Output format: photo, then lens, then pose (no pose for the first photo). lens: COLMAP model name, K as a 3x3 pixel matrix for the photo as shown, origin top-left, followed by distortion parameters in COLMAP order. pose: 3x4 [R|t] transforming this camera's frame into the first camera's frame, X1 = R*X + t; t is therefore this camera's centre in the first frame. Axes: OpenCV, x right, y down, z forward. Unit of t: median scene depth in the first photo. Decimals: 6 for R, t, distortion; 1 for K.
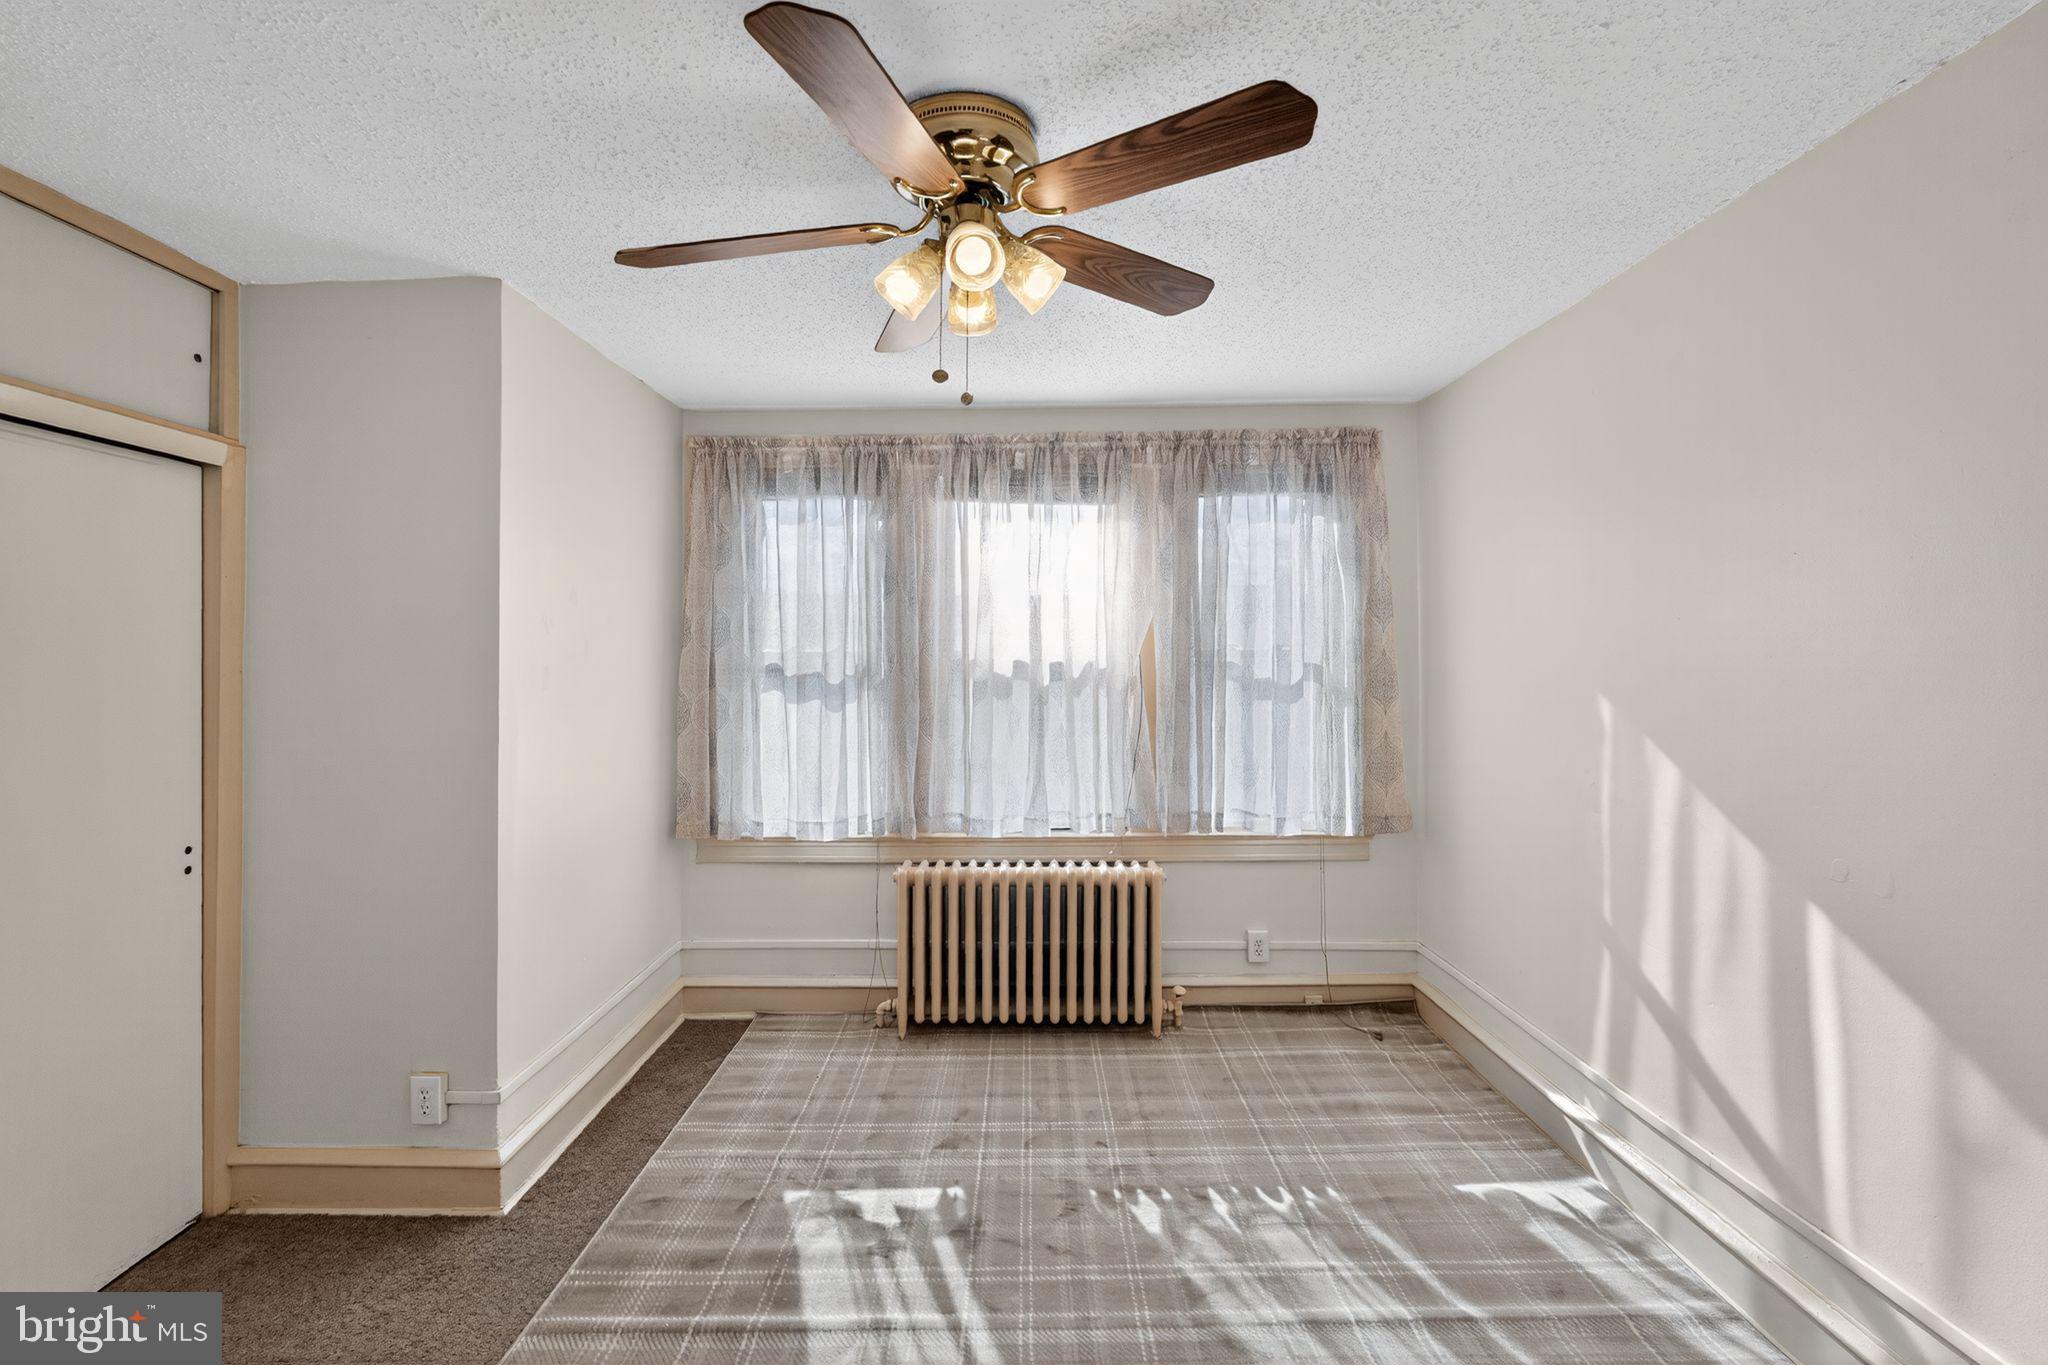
lens RADIAL K [[908.7, 0, 1026.5], [0, 908.7, 655.7], [0, 0, 1]] dist [-0.003140, -0.000048]
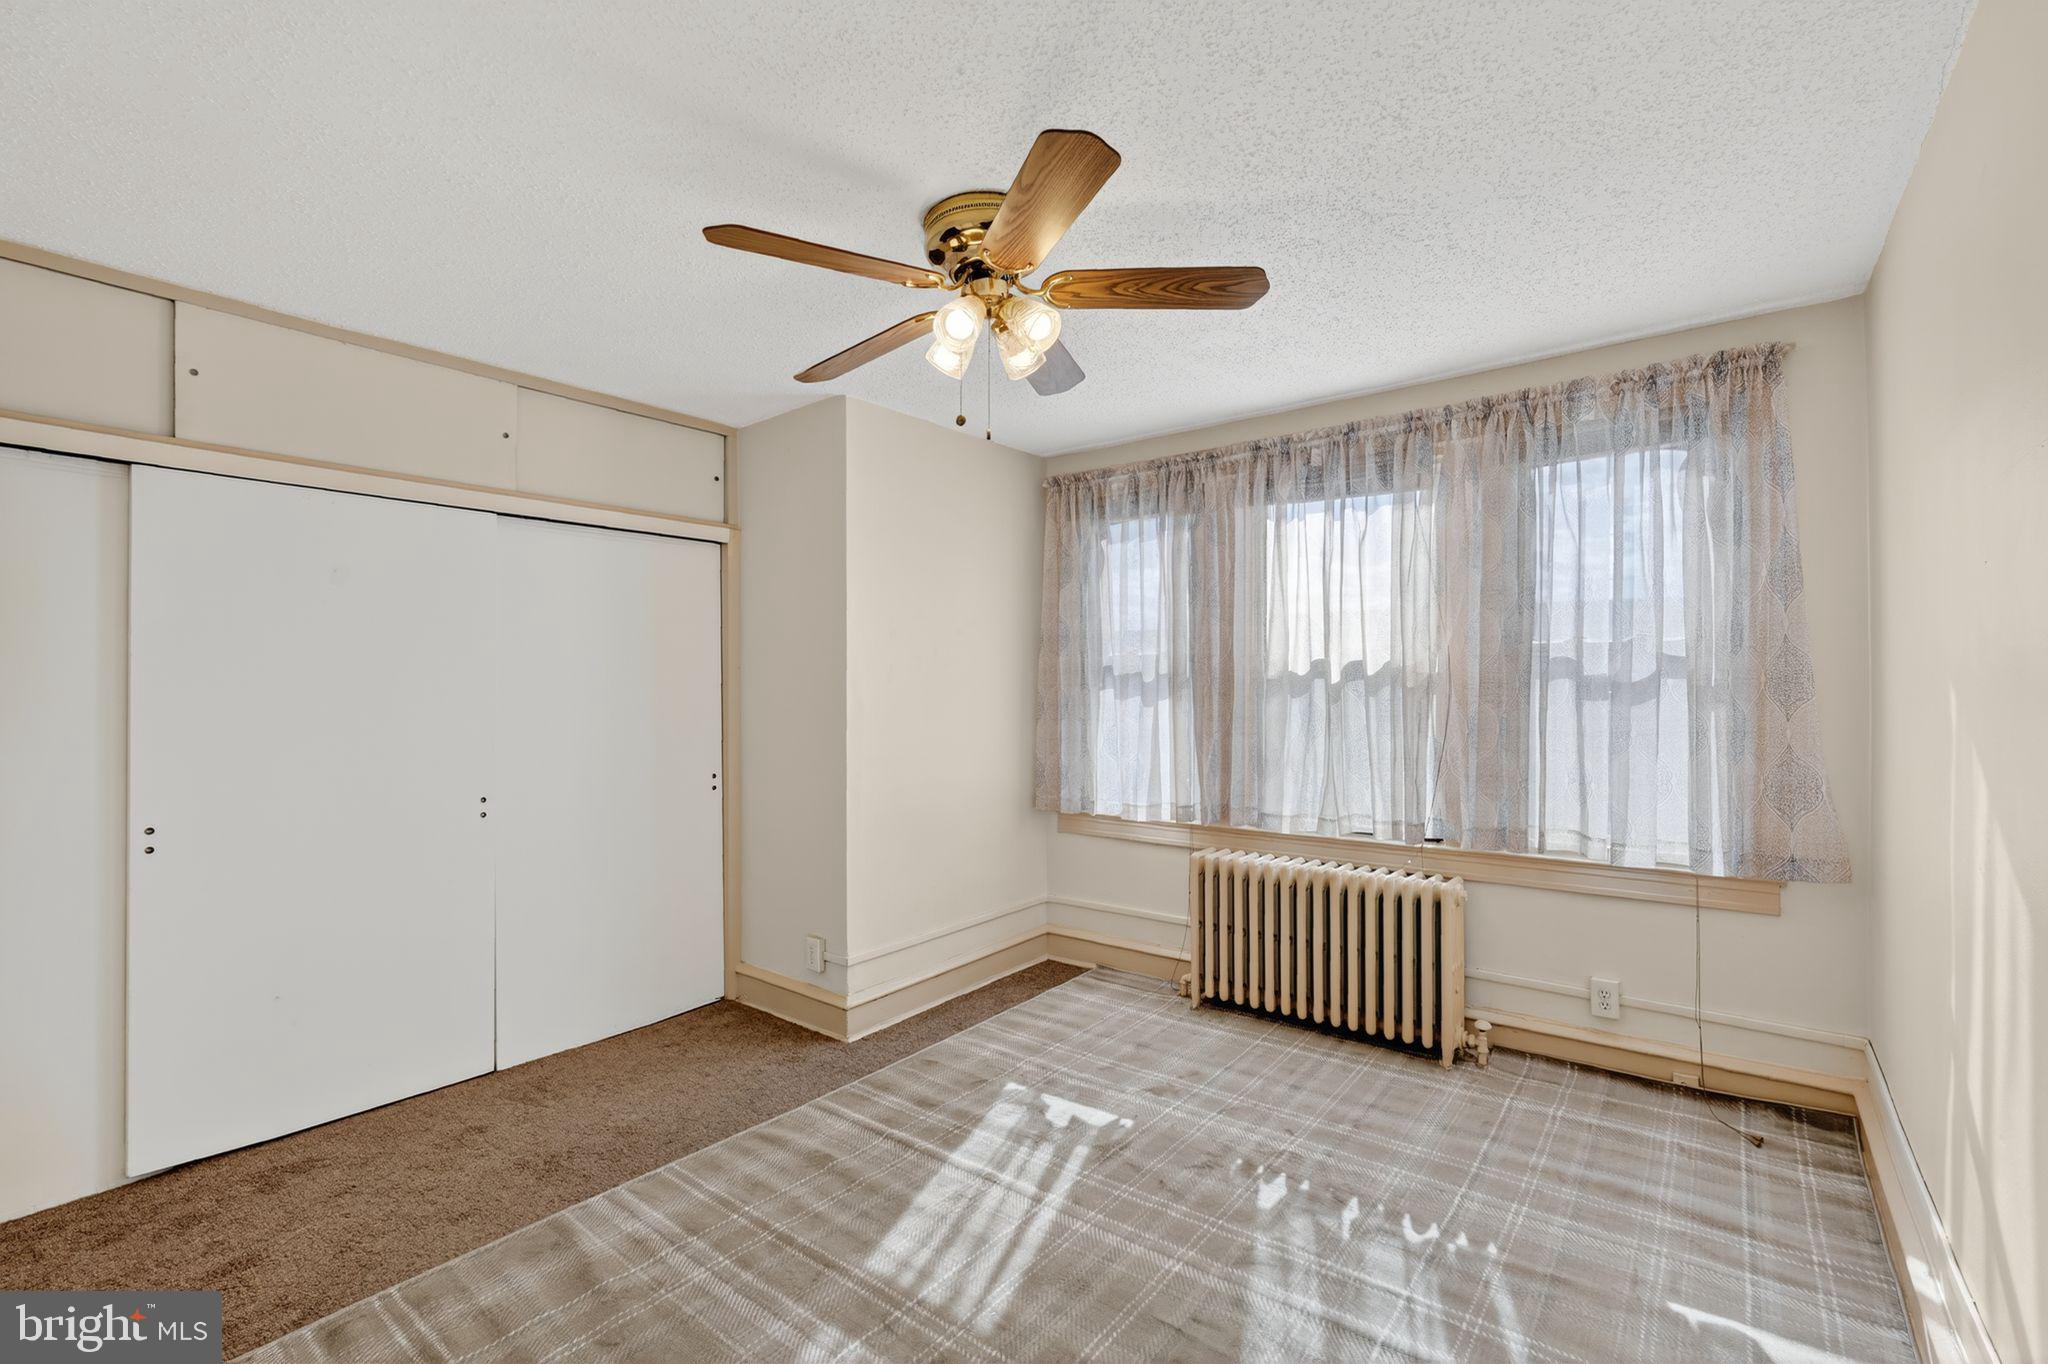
lens RADIAL K [[908.5, 0, 1024.0], [0, 908.5, 682.0], [0, 0, 1]] dist [-0.017620, 0.013468]
pose [[0.789597, -0.001627, -0.613623, 0.378776], [0.005506, 0.999975, 0.004433, 0.026431], [0.613601, -0.006879, 0.789586, 0.024613]]
